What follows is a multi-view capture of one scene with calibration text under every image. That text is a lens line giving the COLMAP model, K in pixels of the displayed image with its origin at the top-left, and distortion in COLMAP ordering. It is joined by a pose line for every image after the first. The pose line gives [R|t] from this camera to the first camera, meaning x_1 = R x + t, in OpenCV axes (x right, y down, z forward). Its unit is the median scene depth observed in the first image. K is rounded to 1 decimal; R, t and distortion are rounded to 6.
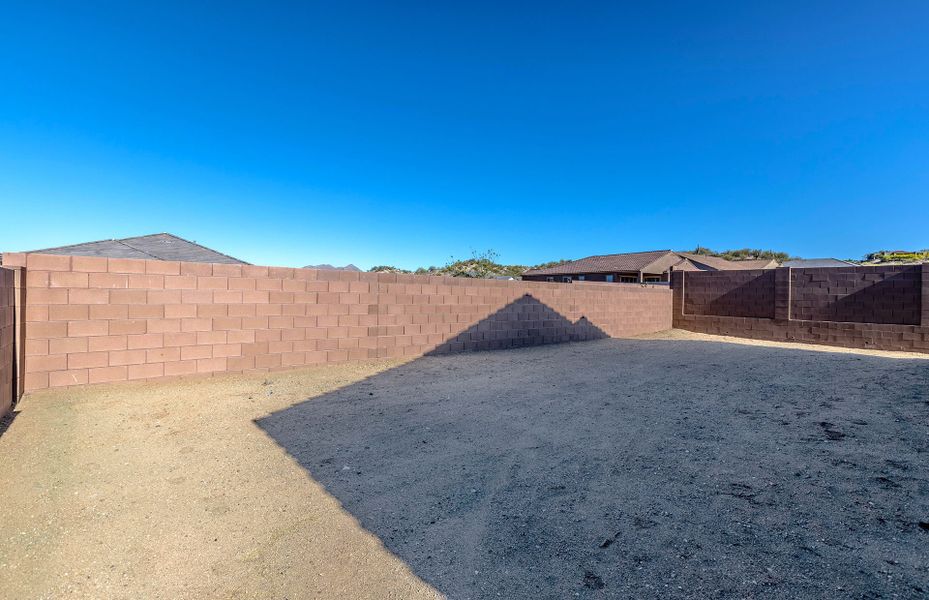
lens RADIAL K [[450.4, 0, 465.8], [0, 450.4, 302.2], [0, 0, 1]] dist [0.001880, 0.000385]
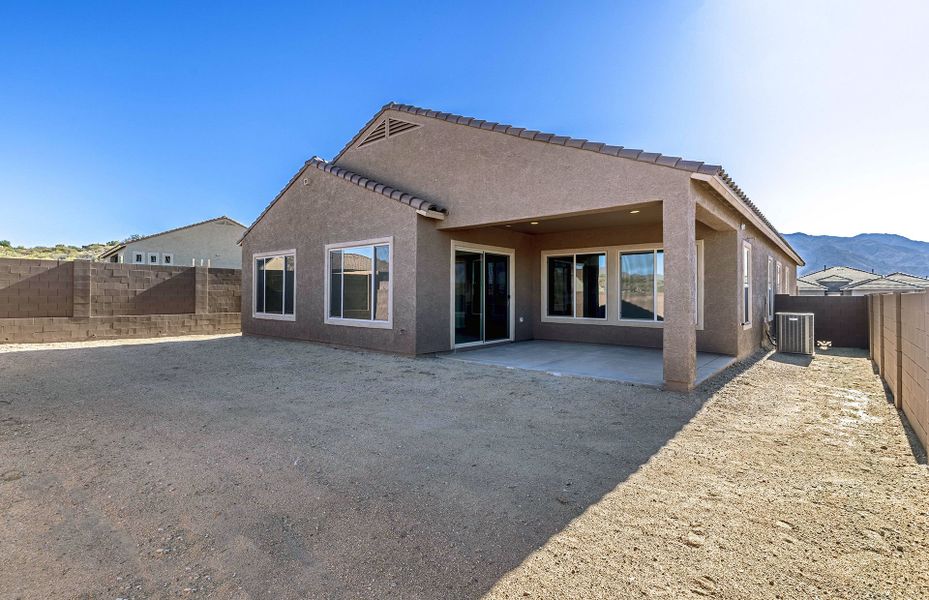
lens RADIAL K [[450.4, 0, 465.1], [0, 450.4, 293.3], [0, 0, 1]] dist [0.001880, 0.000385]
pose [[-0.206968, -0.017845, 0.978185, -0.377257], [0.003523, 0.999814, 0.018985, -0.026001], [-0.978341, 0.007376, -0.206867, 0.454144]]
